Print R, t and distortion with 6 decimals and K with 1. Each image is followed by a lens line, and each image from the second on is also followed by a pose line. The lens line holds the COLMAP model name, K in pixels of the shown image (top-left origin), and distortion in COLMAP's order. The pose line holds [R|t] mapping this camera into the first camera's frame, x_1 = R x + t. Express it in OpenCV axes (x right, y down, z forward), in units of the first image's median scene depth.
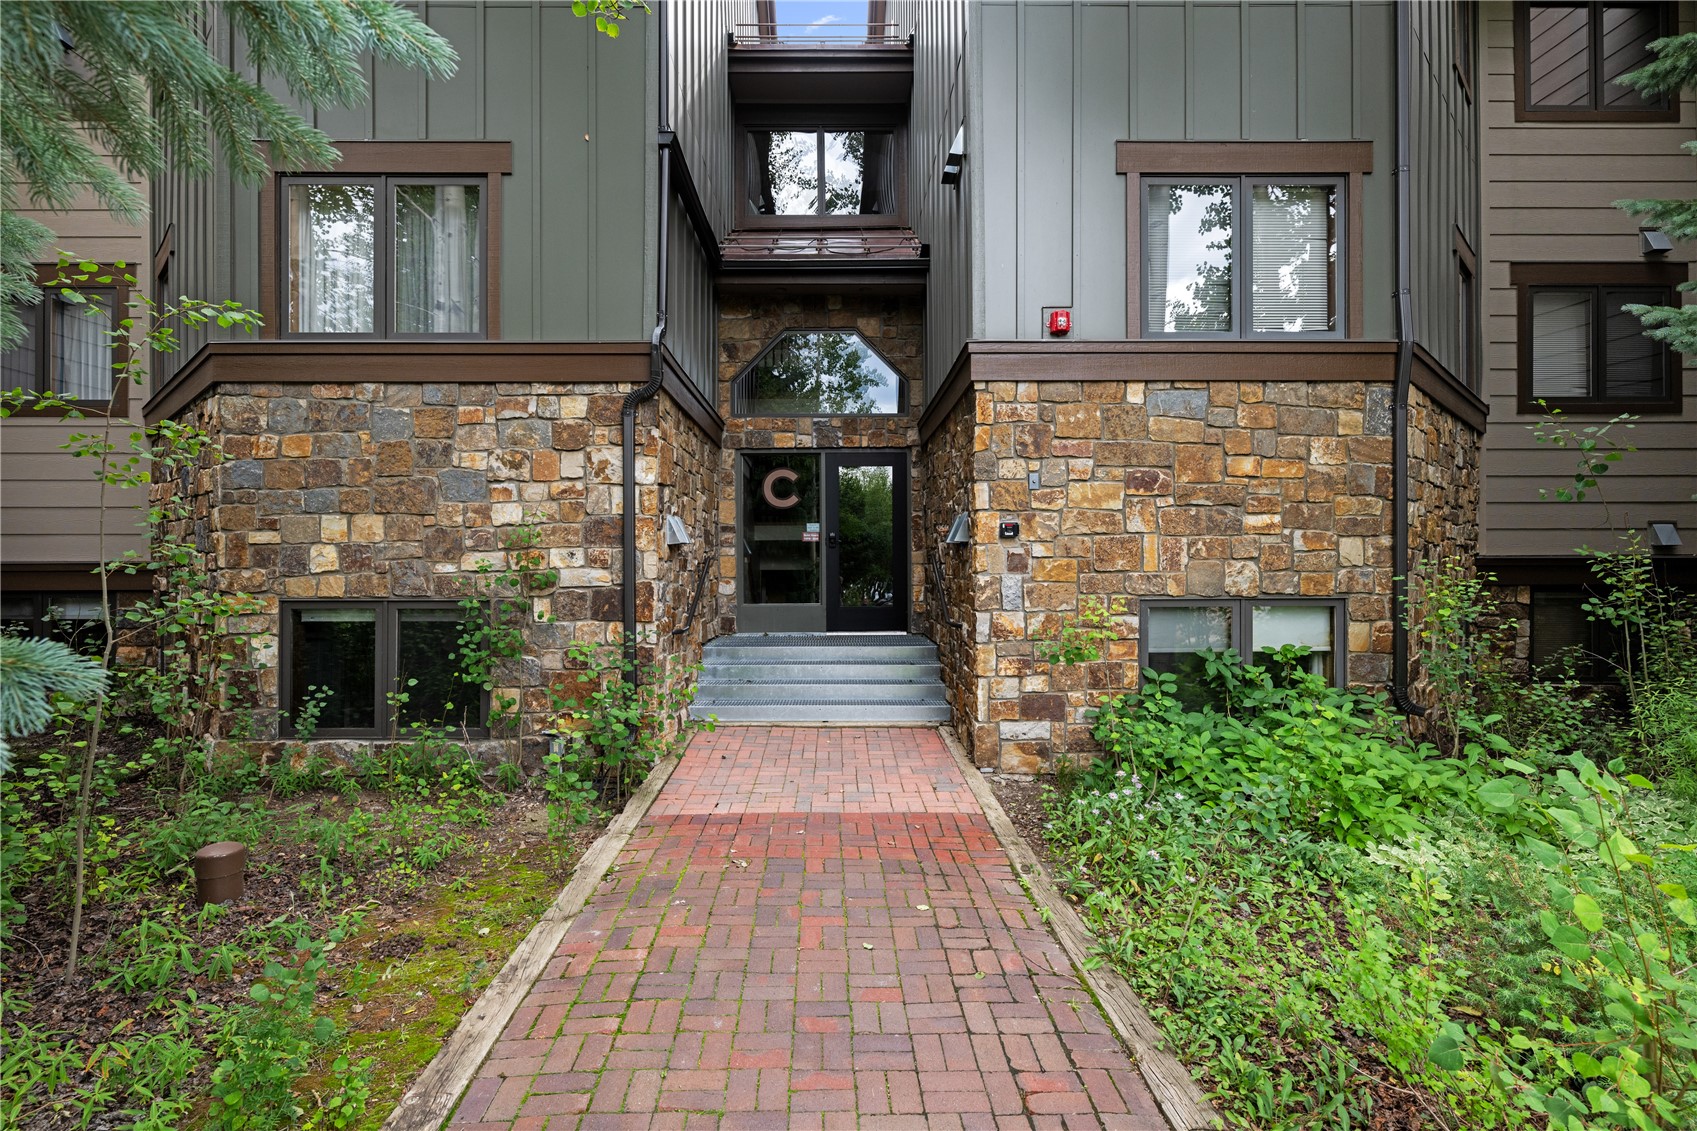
lens RADIAL K [[835.7, 0, 845.8], [0, 835.7, 553.1], [0, 0, 1]] dist [-0.000434, -0.000047]
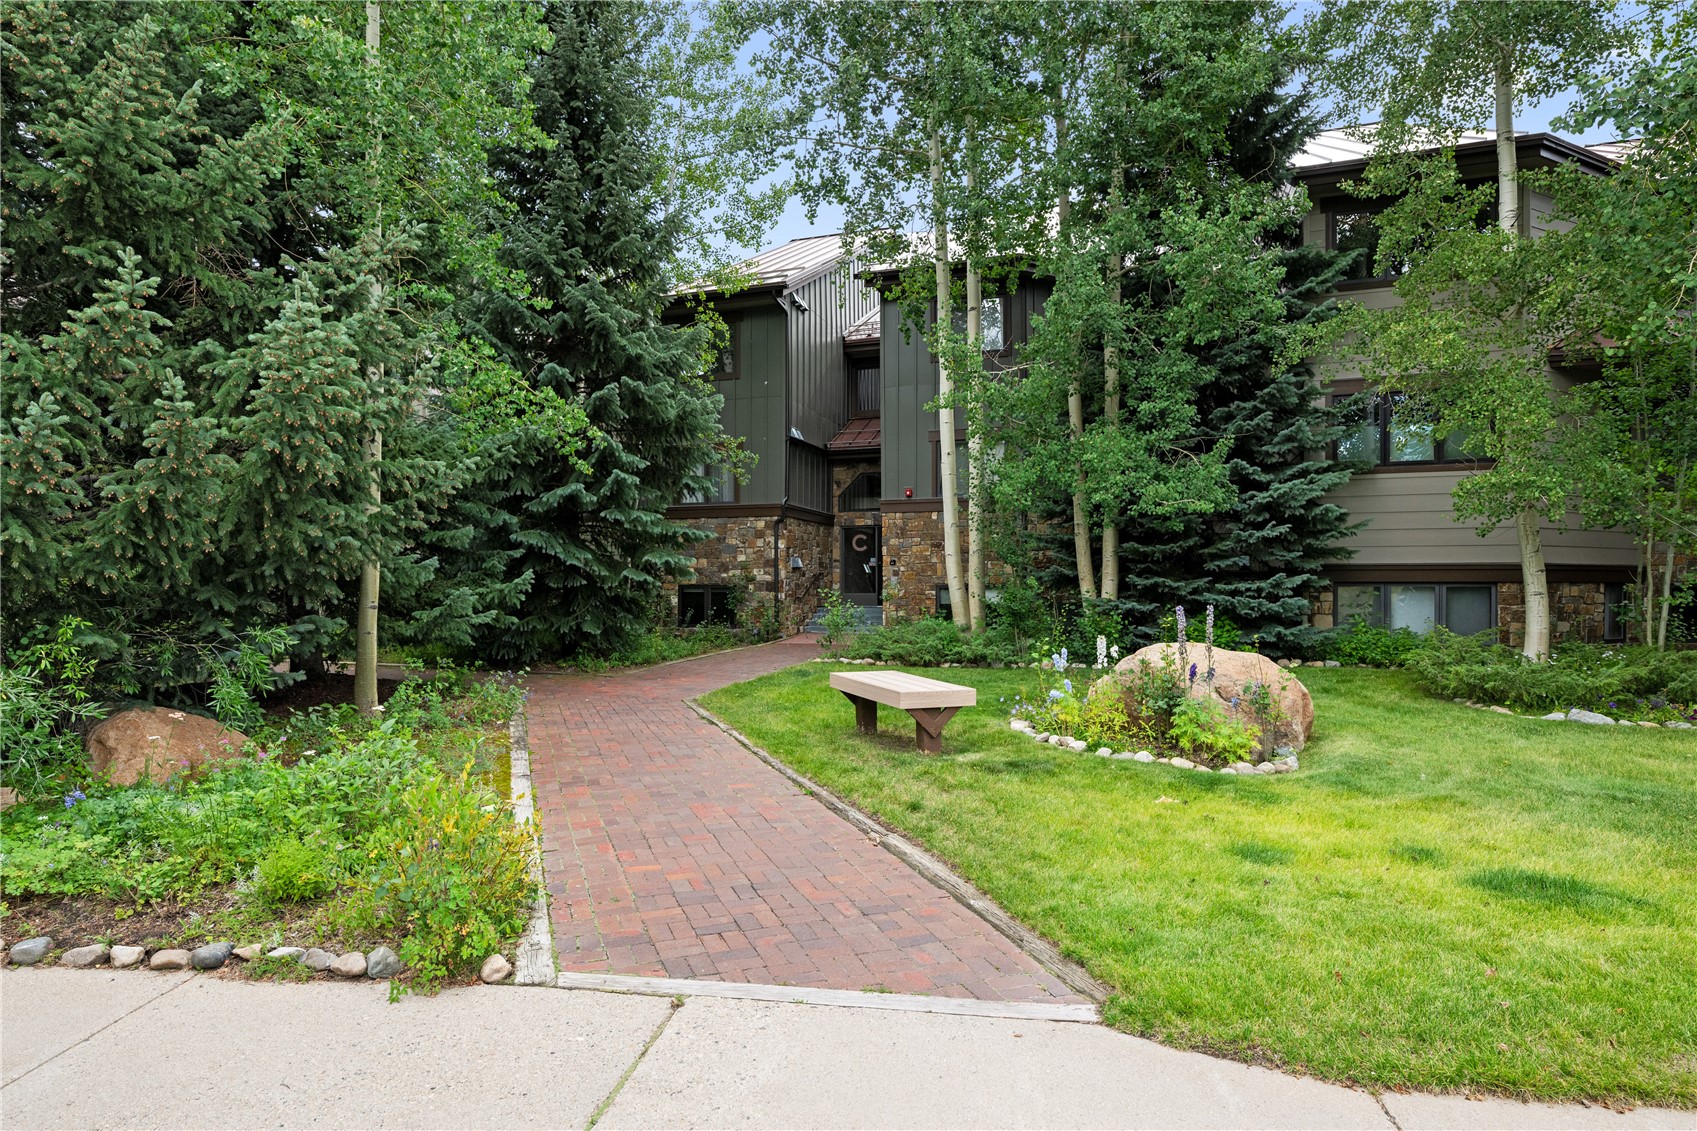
lens RADIAL K [[879.1, 0, 848.7], [0, 879.1, 570.5], [0, 0, 1]] dist [0.000030, 0.000000]
pose [[0.947863, -0.003169, -0.318661, 1.054733], [0.000416, 0.999962, -0.008708, 0.030409], [0.318677, 0.008122, 0.947829, -2.056017]]
